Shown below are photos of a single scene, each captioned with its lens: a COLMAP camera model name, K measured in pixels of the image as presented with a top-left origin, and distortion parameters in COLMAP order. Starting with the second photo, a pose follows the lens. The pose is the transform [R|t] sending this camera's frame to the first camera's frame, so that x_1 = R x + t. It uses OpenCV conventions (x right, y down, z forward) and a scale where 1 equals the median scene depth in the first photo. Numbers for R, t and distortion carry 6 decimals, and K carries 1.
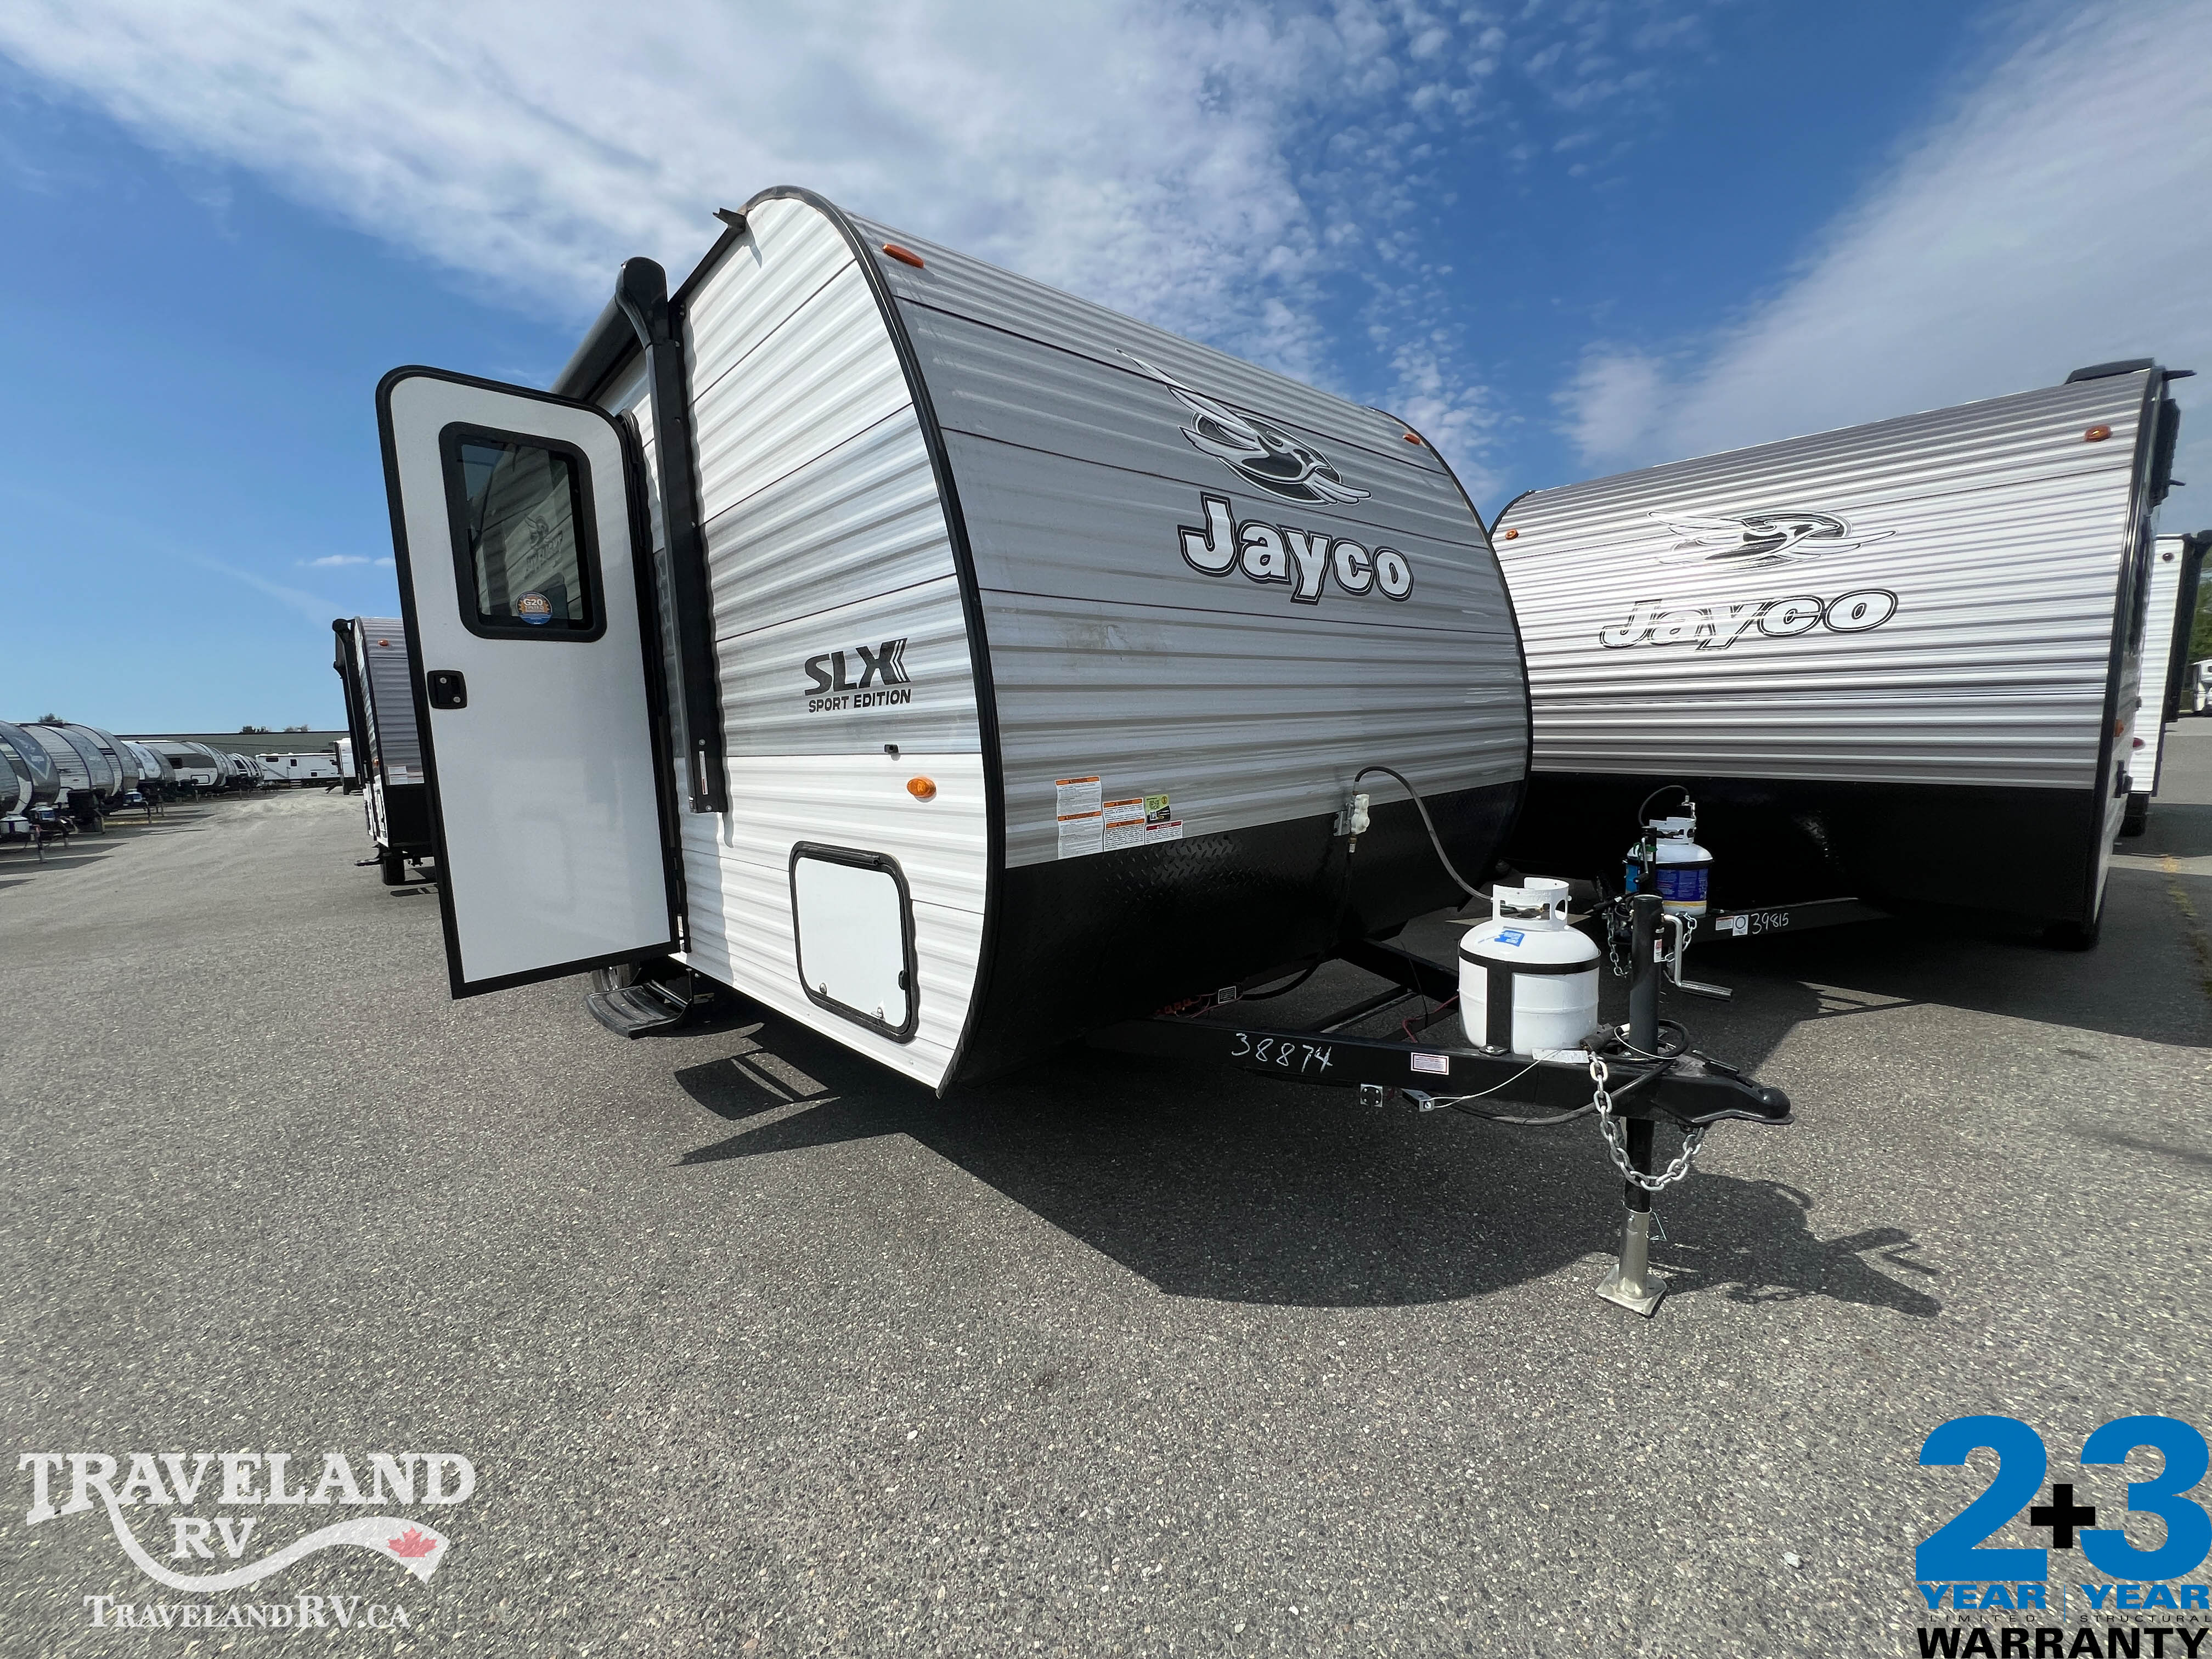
lens RADIAL K [[887.7, 0, 1100.3], [0, 887.7, 840.0], [0, 0, 1]] dist [-0.002746, 0.000613]
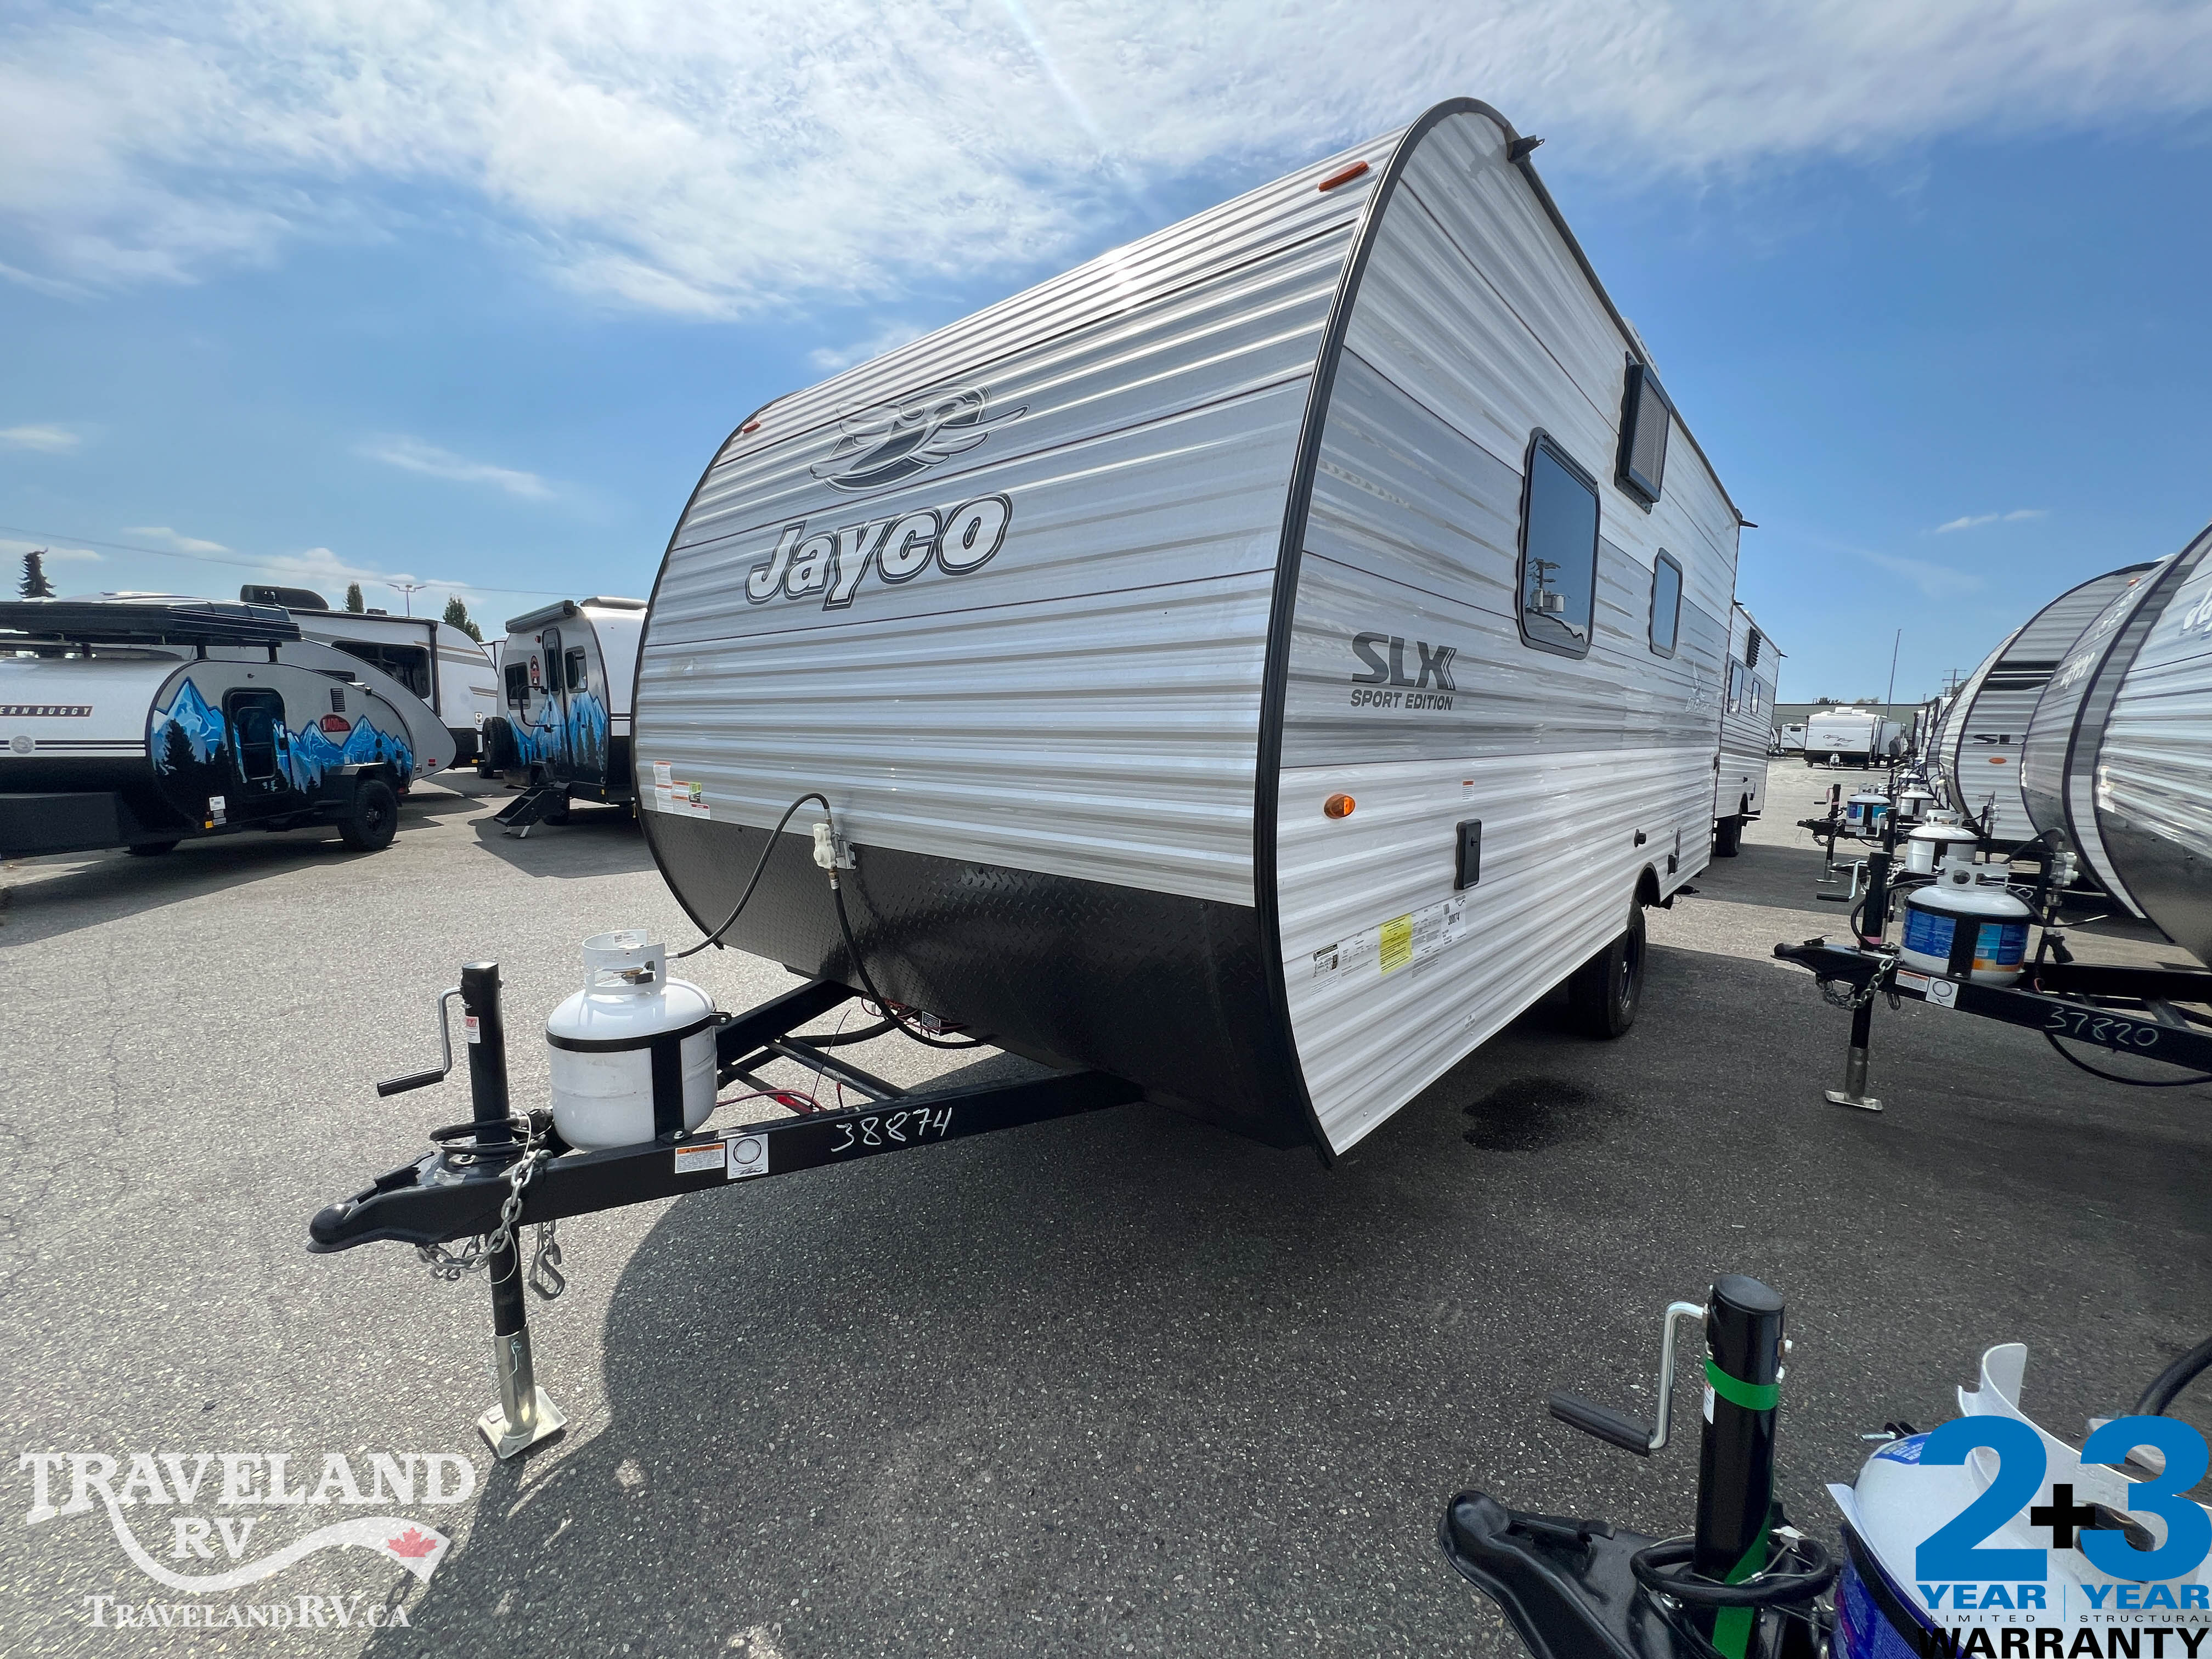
lens RADIAL K [[887.7, 0, 1107.2], [0, 887.7, 841.6], [0, 0, 1]] dist [-0.002746, 0.000613]
pose [[0.116091, 0.172750, -0.978100, 1.135836], [-0.140809, 0.977675, 0.155962, -0.201503], [0.983207, 0.119619, 0.137824, 1.110198]]
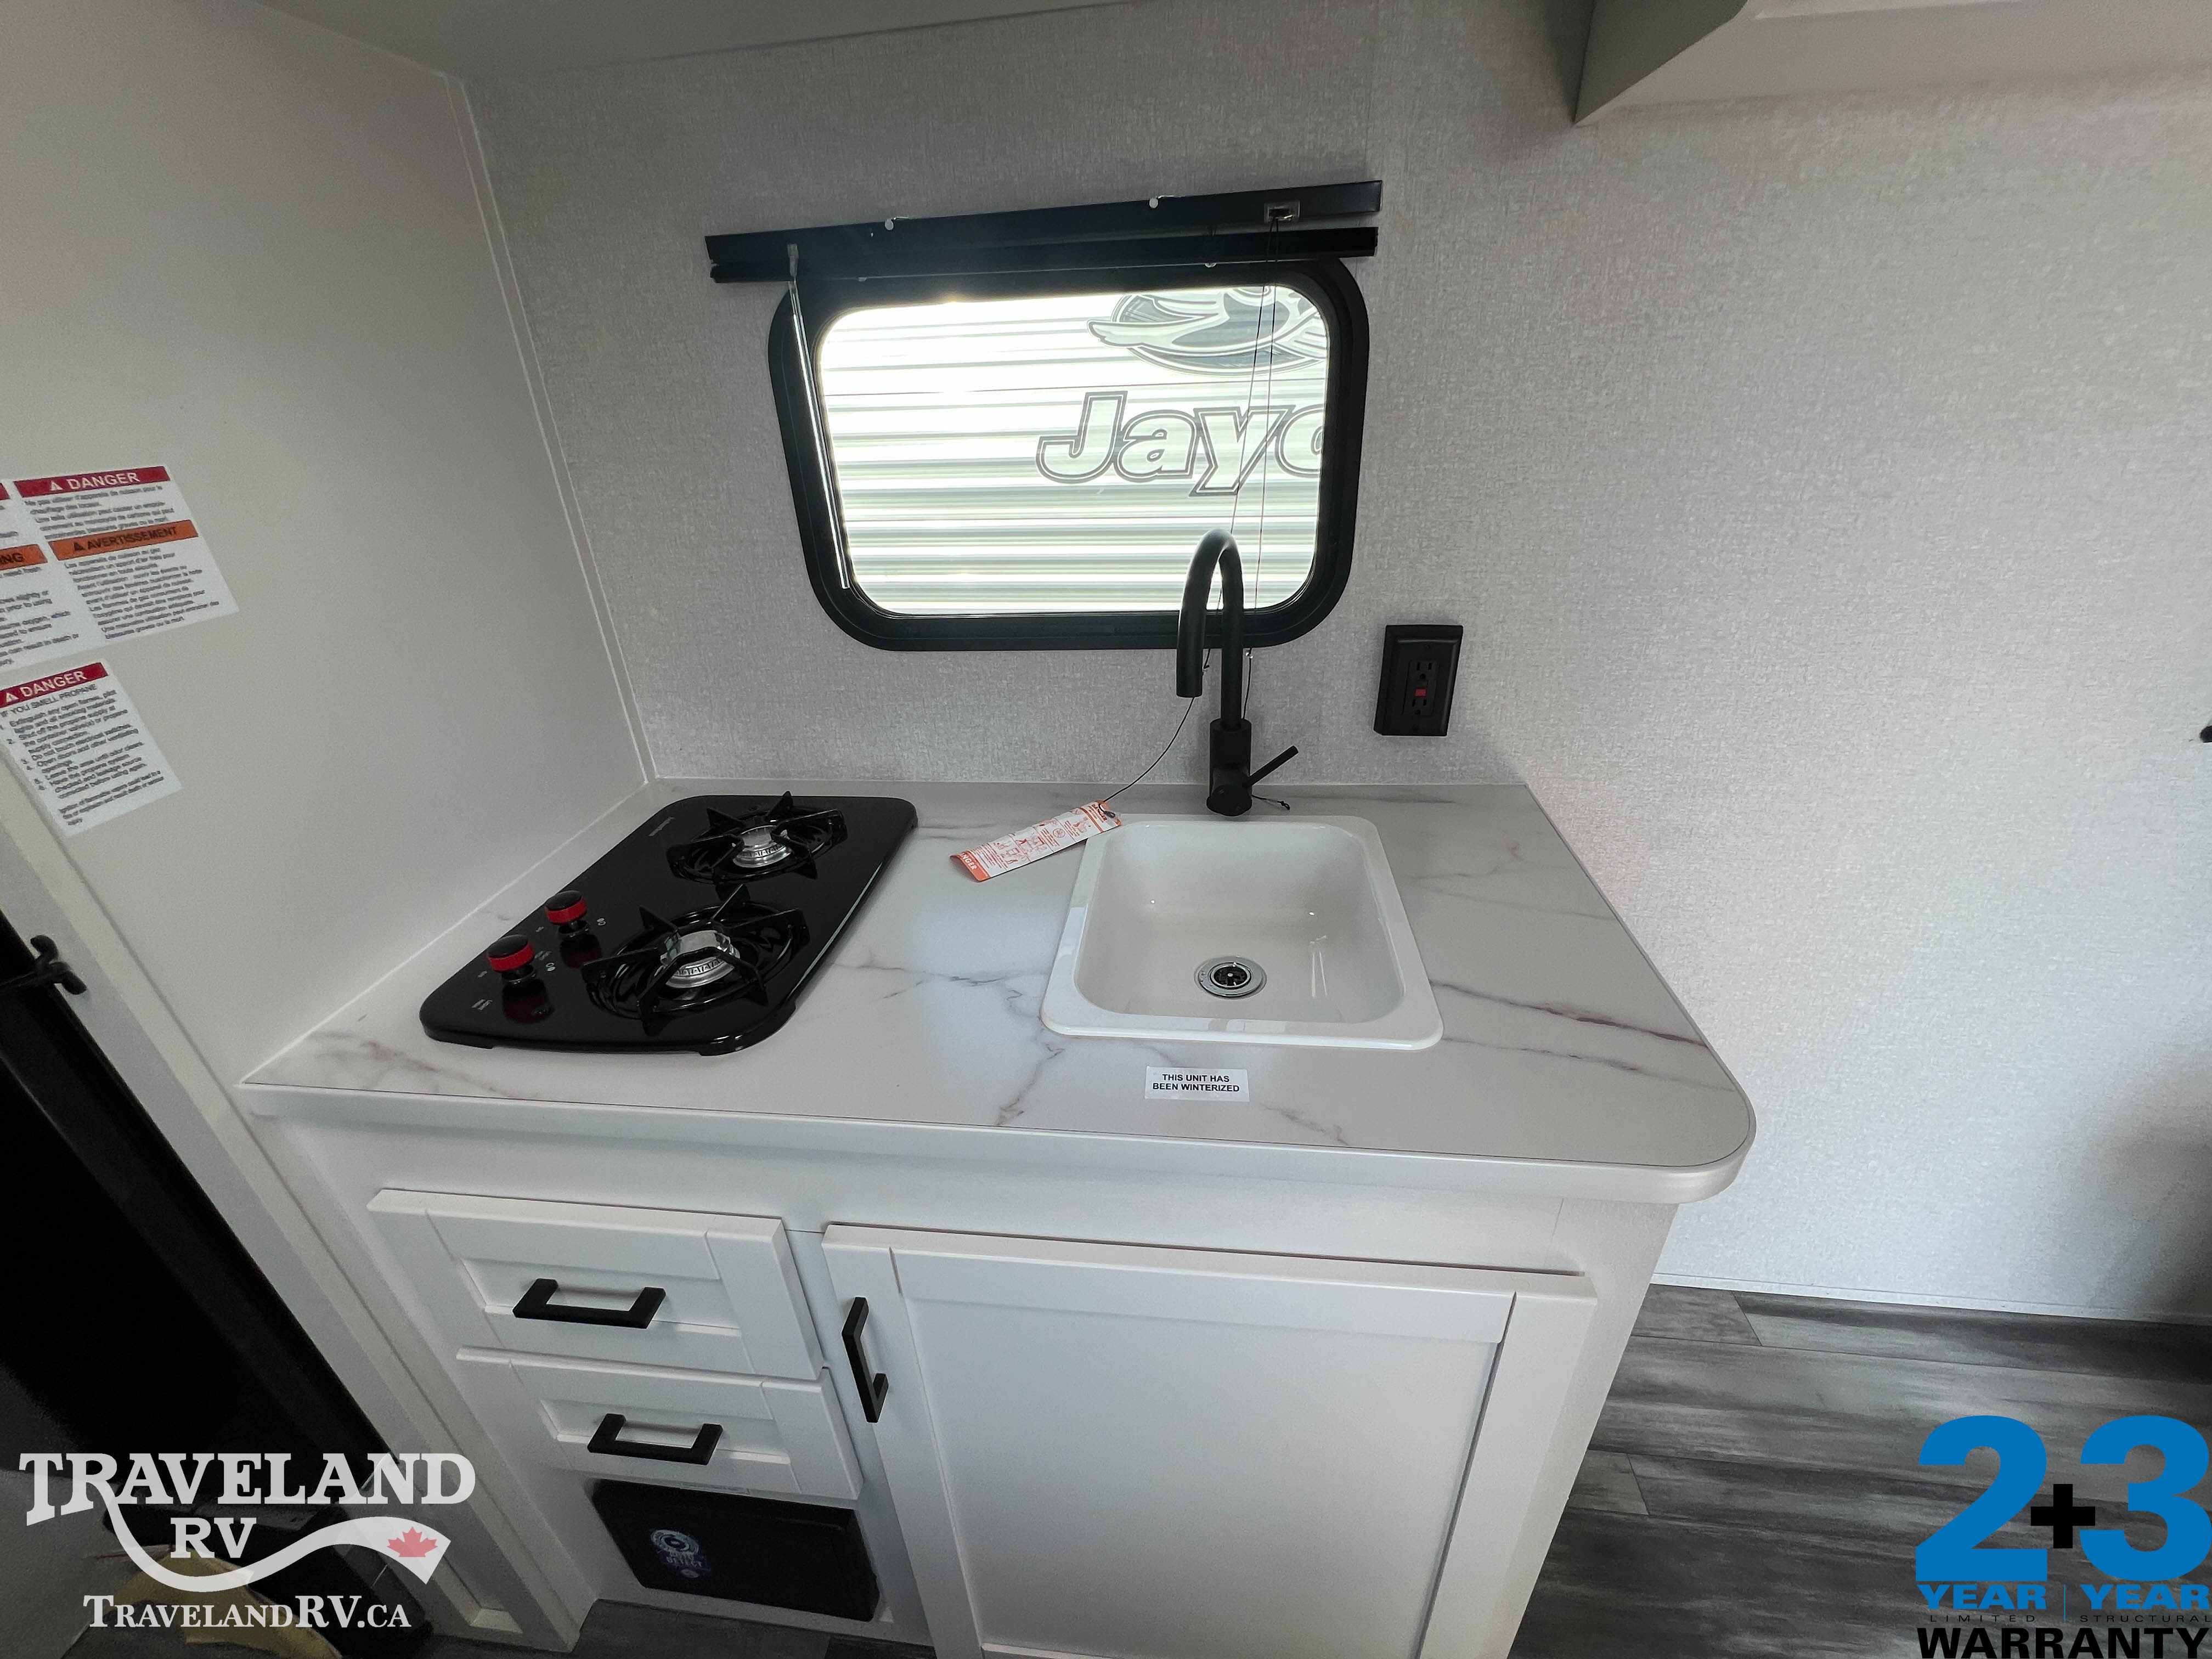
lens RADIAL K [[887.7, 0, 1104.9], [0, 887.7, 827.2], [0, 0, 1]] dist [-0.002746, 0.000613]
pose [[0.650996, 0.362292, -0.667045, 0.885139], [-0.086708, 0.908492, 0.408808, -0.306018], [0.754113, -0.208294, 0.622838, 0.209793]]
